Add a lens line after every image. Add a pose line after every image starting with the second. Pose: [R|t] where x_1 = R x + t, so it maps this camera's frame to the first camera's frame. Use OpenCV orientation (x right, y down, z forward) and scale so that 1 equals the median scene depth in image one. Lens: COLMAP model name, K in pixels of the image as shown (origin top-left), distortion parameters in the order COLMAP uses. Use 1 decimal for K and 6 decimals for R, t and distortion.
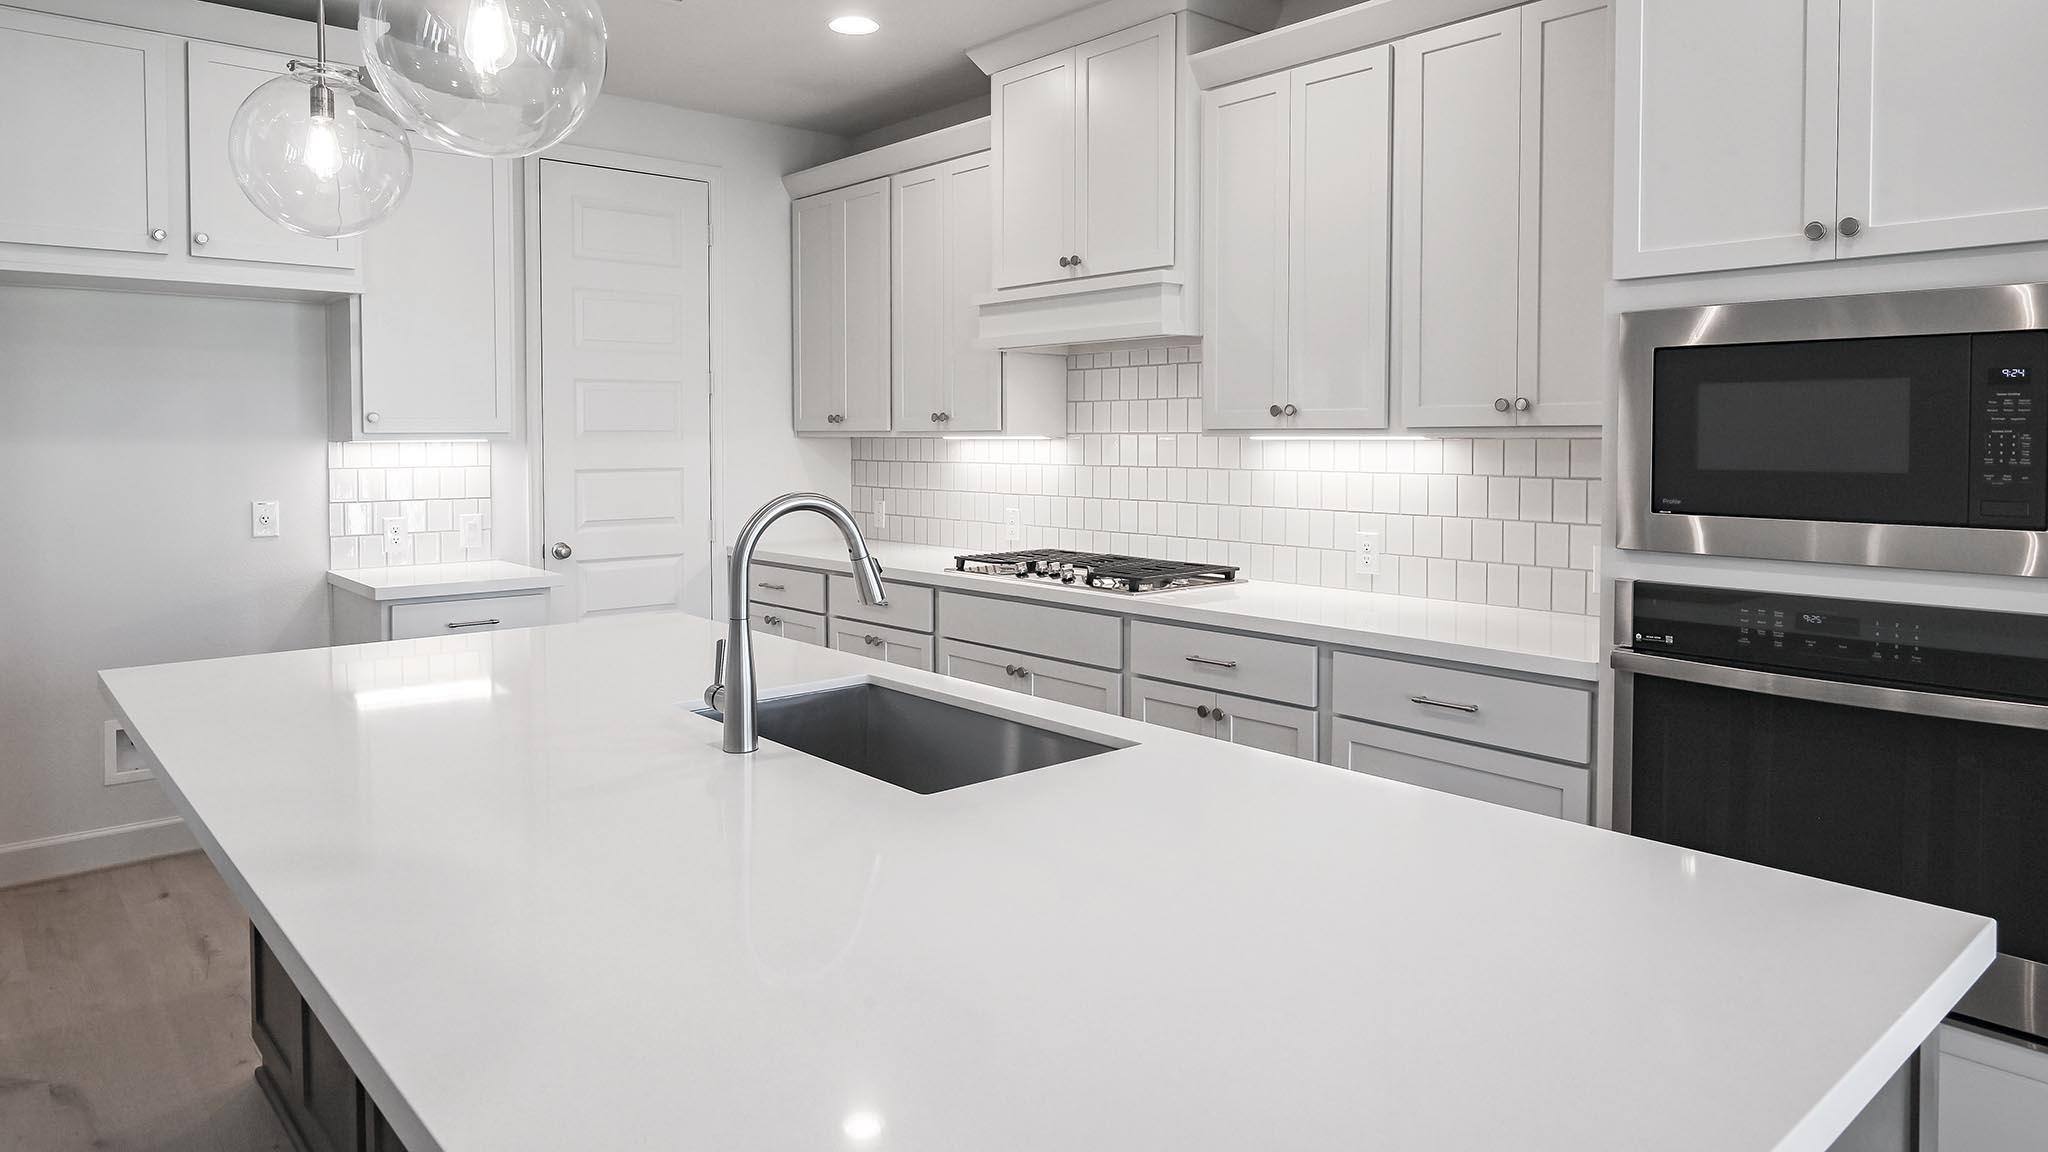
lens RADIAL K [[1275.6, 0, 1024.0], [0, 1275.6, 576.0], [0, 0, 1]] dist [-0.001925, -0.000344]
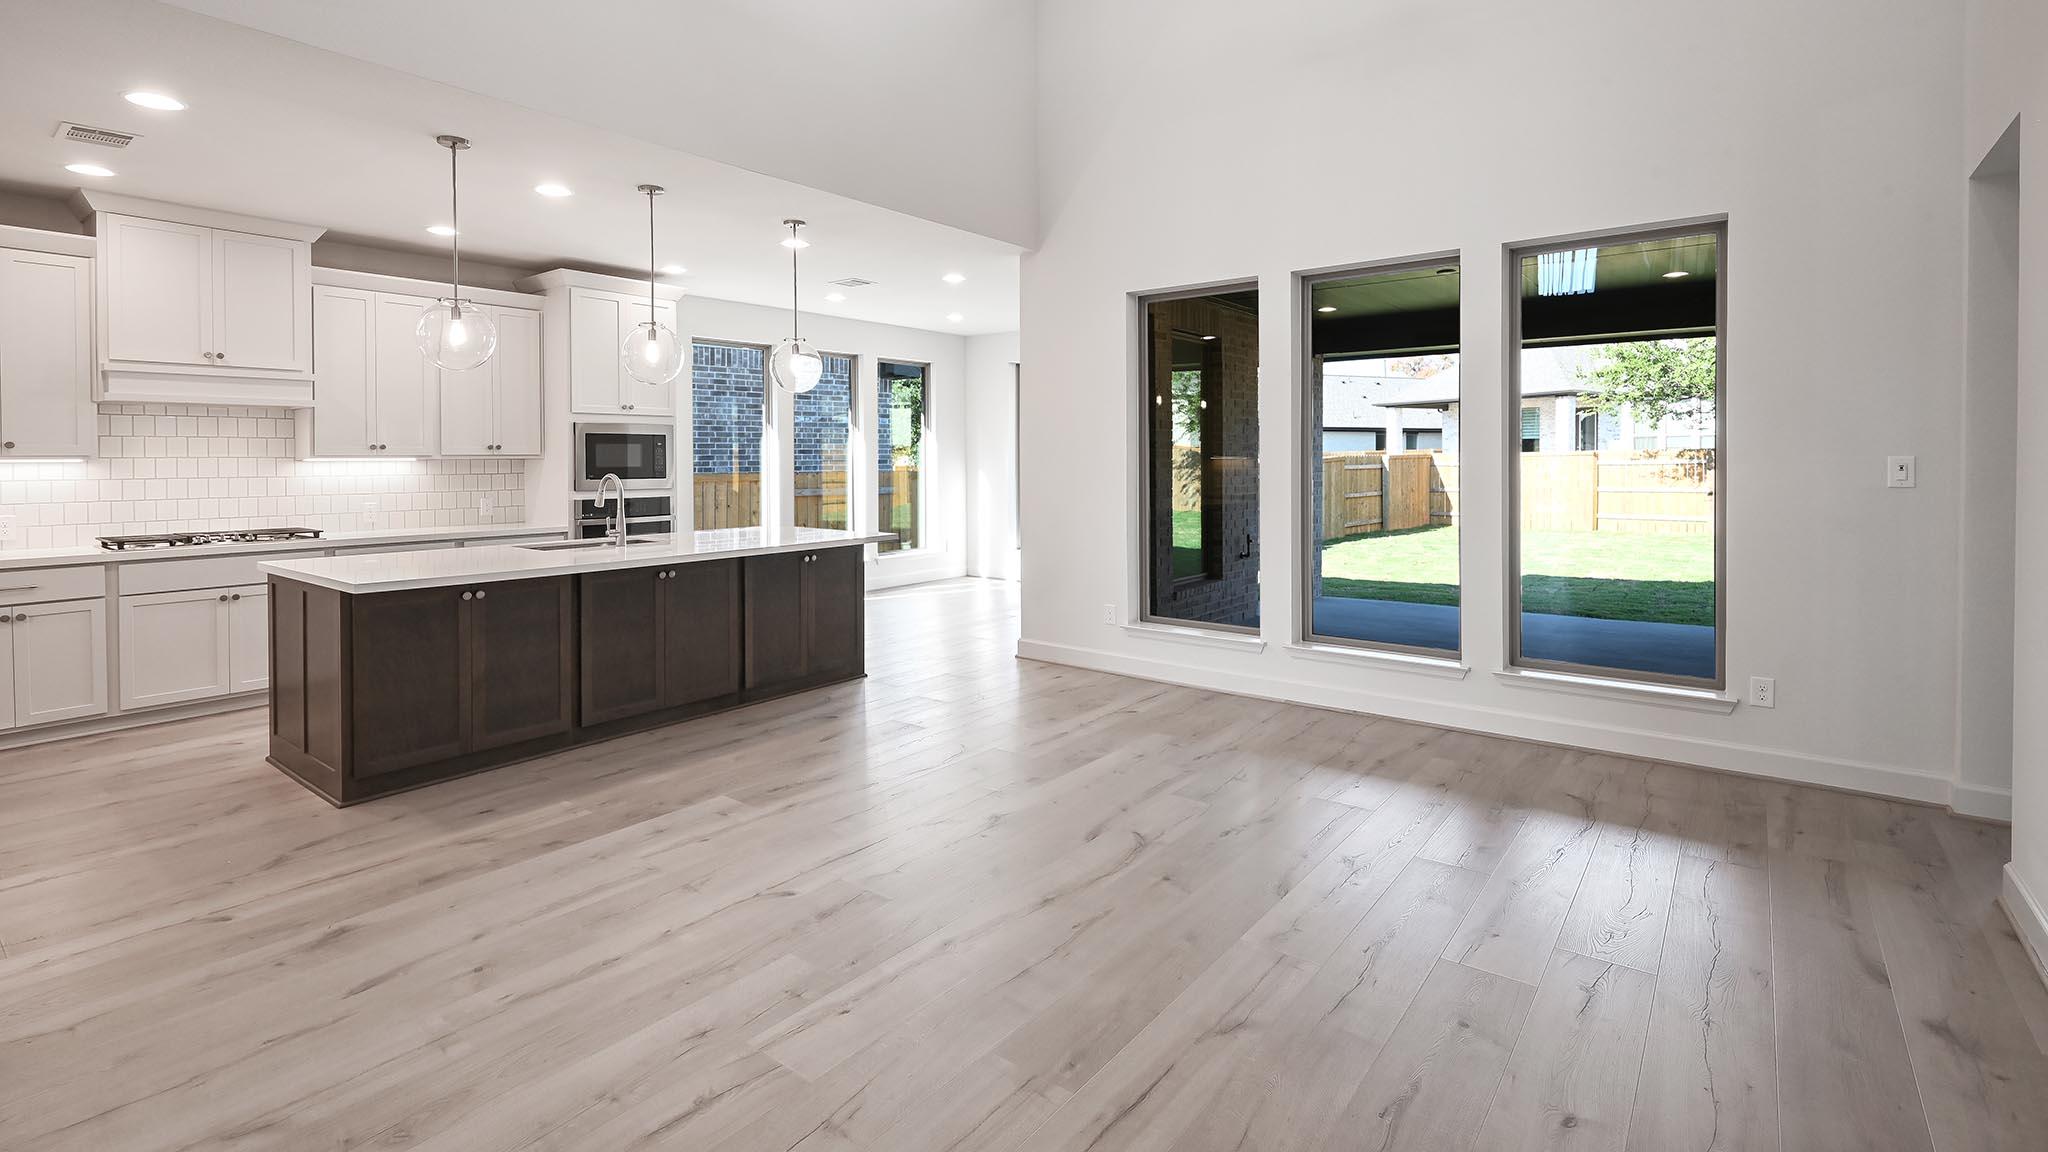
lens RADIAL K [[940.5, 0, 1024.0], [0, 940.5, 576.0], [0, 0, 1]] dist [-0.000152, -0.000049]
pose [[-0.202267, -0.121368, 0.971781, -1.443229], [0.110258, 0.983160, 0.145738, -0.021726], [-0.973104, 0.136625, -0.185479, 0.222156]]
